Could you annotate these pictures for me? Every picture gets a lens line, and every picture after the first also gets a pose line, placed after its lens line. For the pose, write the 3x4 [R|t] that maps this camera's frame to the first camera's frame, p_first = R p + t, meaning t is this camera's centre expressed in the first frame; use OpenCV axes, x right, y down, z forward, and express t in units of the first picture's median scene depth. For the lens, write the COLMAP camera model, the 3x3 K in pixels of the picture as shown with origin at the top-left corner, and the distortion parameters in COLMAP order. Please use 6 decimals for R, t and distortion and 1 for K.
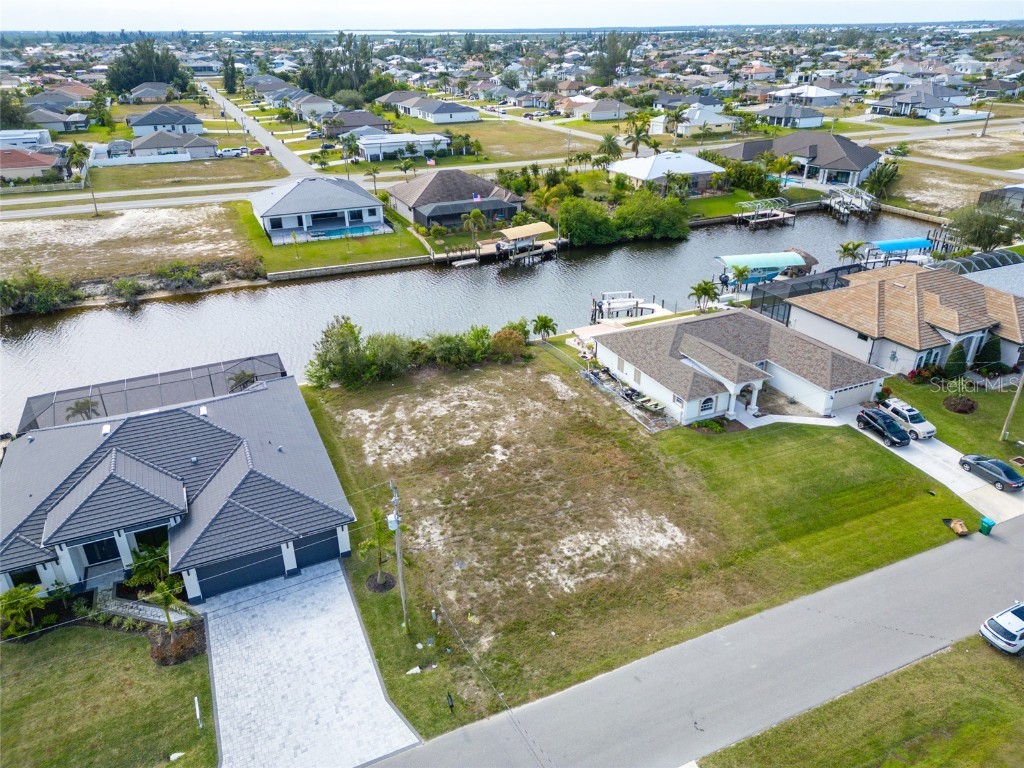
lens RADIAL K [[711.4, 0, 511.0], [0, 711.4, 385.9], [0, 0, 1]] dist [0.101139, -0.110692]
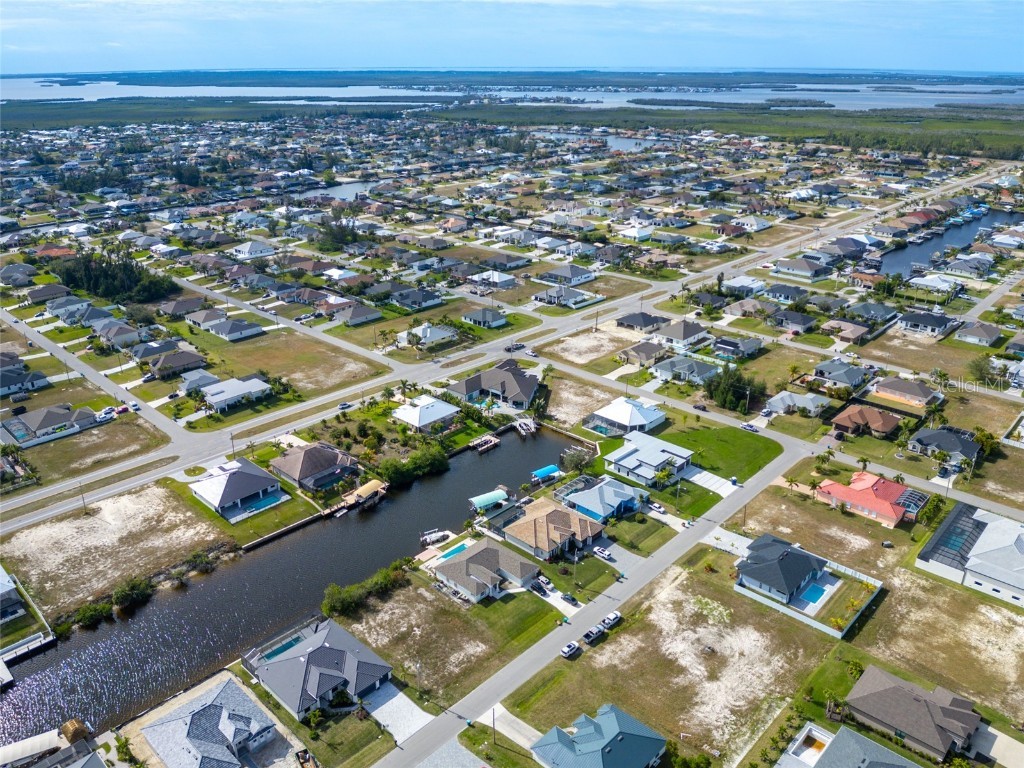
lens RADIAL K [[768.3, 0, 508.5], [0, 768.3, 383.6], [0, 0, 1]] dist [0.043114, -0.131102]
pose [[0.926665, -0.137981, 0.349647, -0.582685], [0.161454, 0.986119, -0.038748, -0.658735], [-0.339447, 0.092358, 0.936080, -1.964560]]
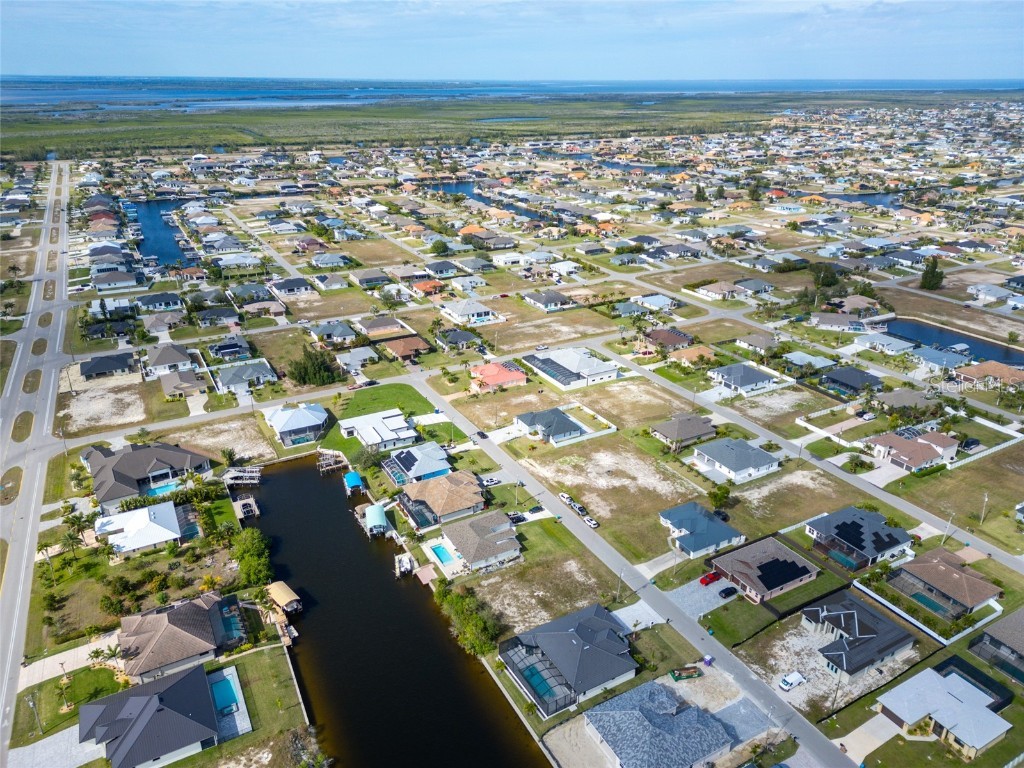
lens RADIAL K [[711.4, 0, 511.0], [0, 711.4, 385.9], [0, 0, 1]] dist [0.101139, -0.110692]
pose [[-0.083236, -0.384969, 0.919168, -2.421544], [0.441121, 0.812847, 0.380386, -1.801428], [-0.893580, 0.437126, 0.102160, 0.371268]]
